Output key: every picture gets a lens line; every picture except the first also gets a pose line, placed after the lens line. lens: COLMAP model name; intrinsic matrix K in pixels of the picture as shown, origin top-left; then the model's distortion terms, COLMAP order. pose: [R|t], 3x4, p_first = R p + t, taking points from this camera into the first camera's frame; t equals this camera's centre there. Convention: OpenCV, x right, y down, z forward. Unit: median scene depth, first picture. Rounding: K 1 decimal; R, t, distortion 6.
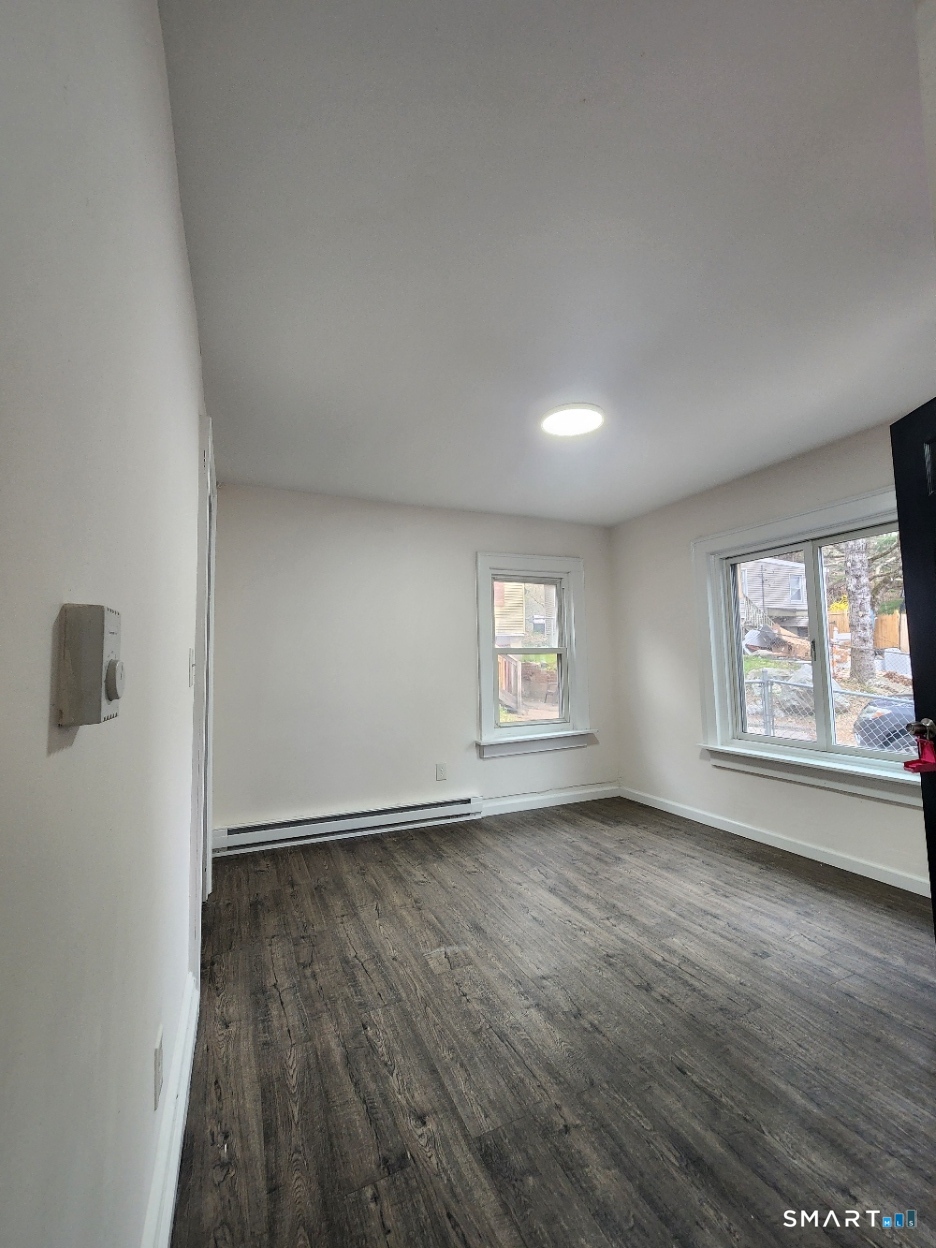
lens RADIAL K [[516.5, 0, 468.0], [0, 516.5, 624.0], [0, 0, 1]] dist [0.000948, 0.000272]
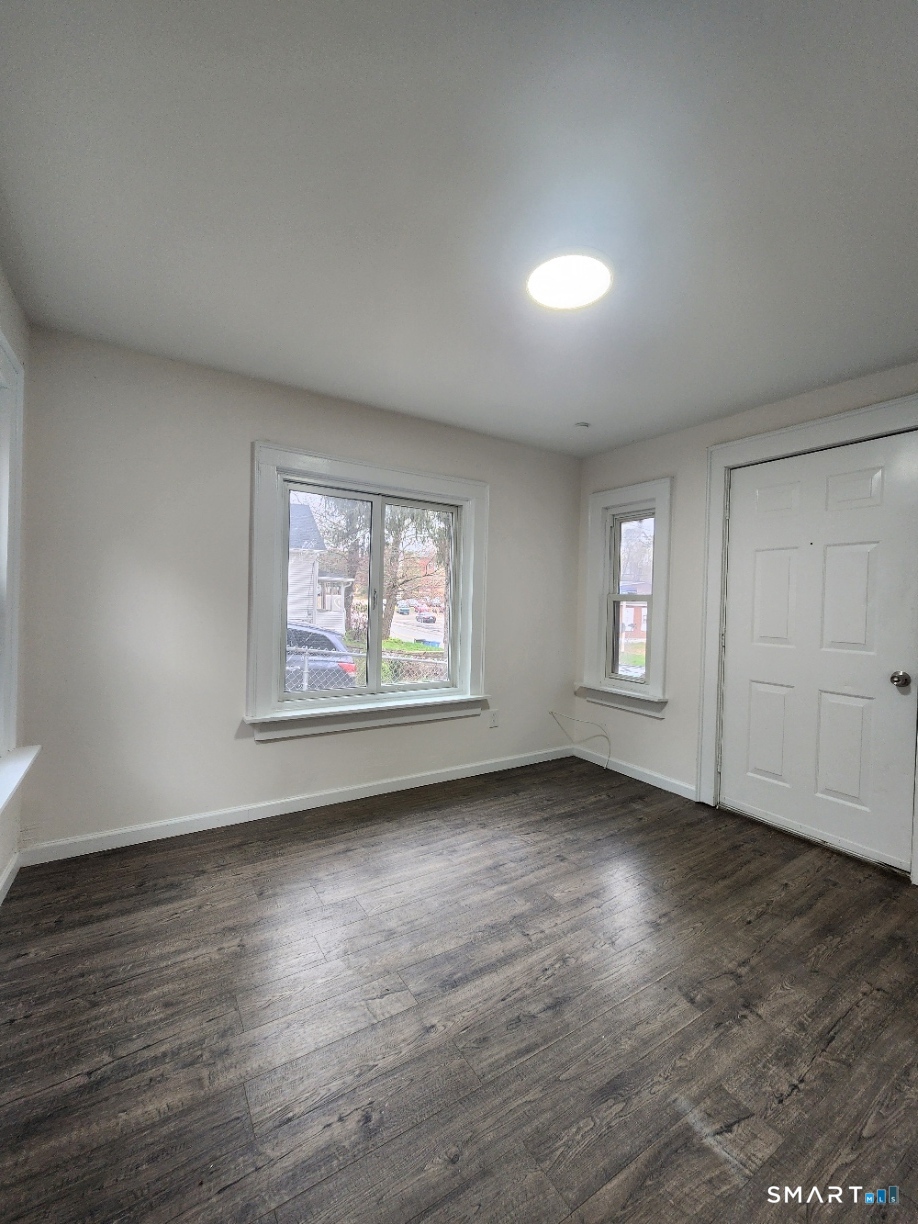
lens RADIAL K [[508.9, 0, 459.0], [0, 508.9, 612.0], [0, 0, 1]] dist [0.000578, 0.000399]
pose [[-0.151043, -0.002363, 0.988524, -0.483706], [-0.097742, 0.995133, -0.012556, 0.089302], [-0.983683, -0.098517, -0.150539, 1.244369]]
